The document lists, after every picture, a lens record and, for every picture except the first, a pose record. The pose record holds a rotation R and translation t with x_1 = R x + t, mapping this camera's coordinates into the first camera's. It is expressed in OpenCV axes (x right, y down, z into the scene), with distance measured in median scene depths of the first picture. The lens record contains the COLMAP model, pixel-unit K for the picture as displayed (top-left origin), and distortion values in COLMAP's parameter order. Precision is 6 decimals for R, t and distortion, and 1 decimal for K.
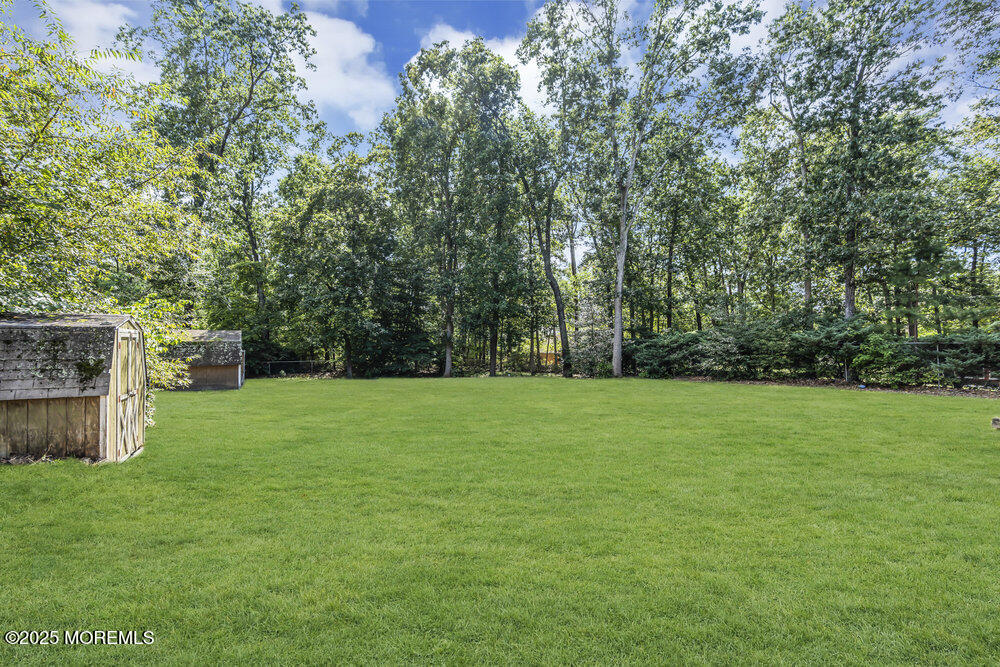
lens RADIAL K [[446.8, 0, 501.0], [0, 446.8, 335.5], [0, 0, 1]] dist [-0.002355, -0.000122]
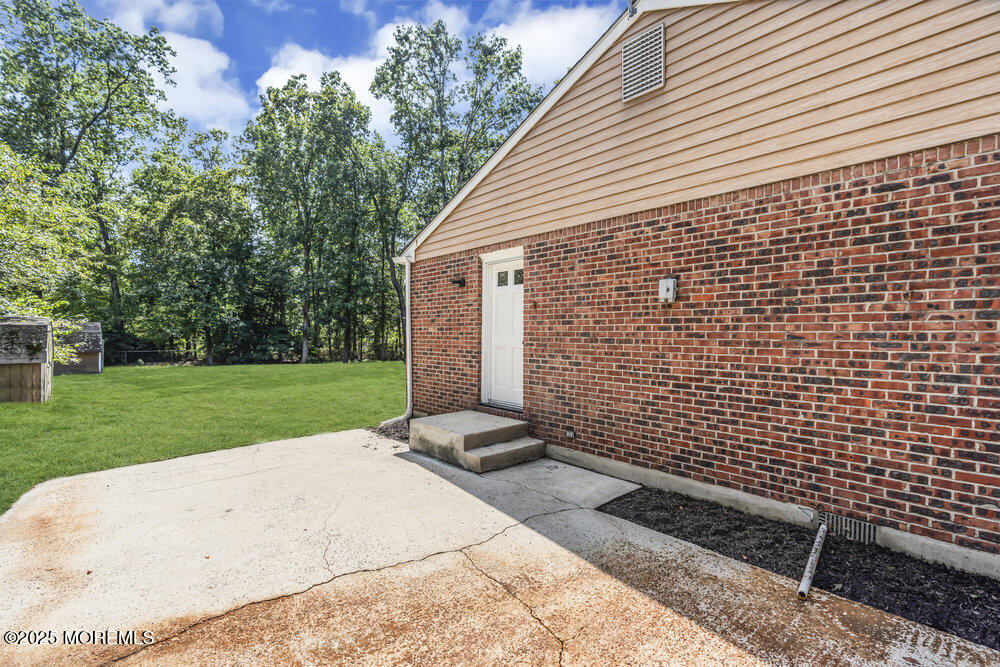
lens RADIAL K [[448.8, 0, 500.0], [0, 448.8, 333.5], [0, 0, 1]] dist [0.002669, 0.000418]
pose [[0.973084, 0.006981, 0.230346, 0.115312], [-0.010105, 0.999872, 0.012387, -0.006305], [-0.230230, -0.014381, 0.973030, -0.280628]]
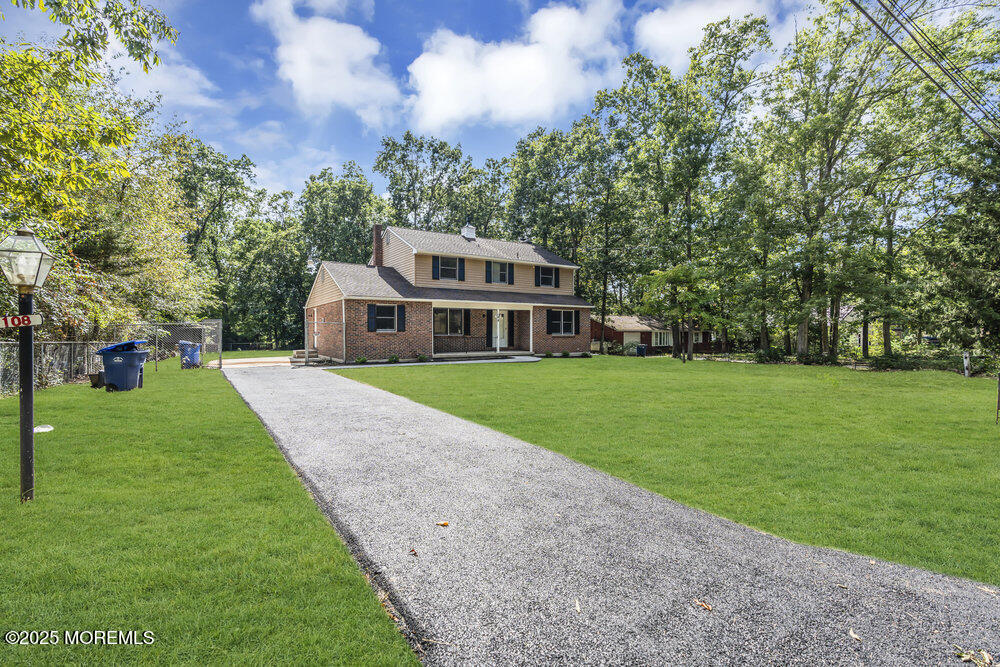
lens RADIAL K [[451.1, 0, 501.4], [0, 451.1, 336.7], [0, 0, 1]] dist [-0.000264, 0.000015]
pose [[0.997073, -0.000780, 0.076446, 0.456609], [-0.000989, 0.999733, 0.023095, -0.009608], [-0.076443, -0.023103, 0.996806, -0.959306]]
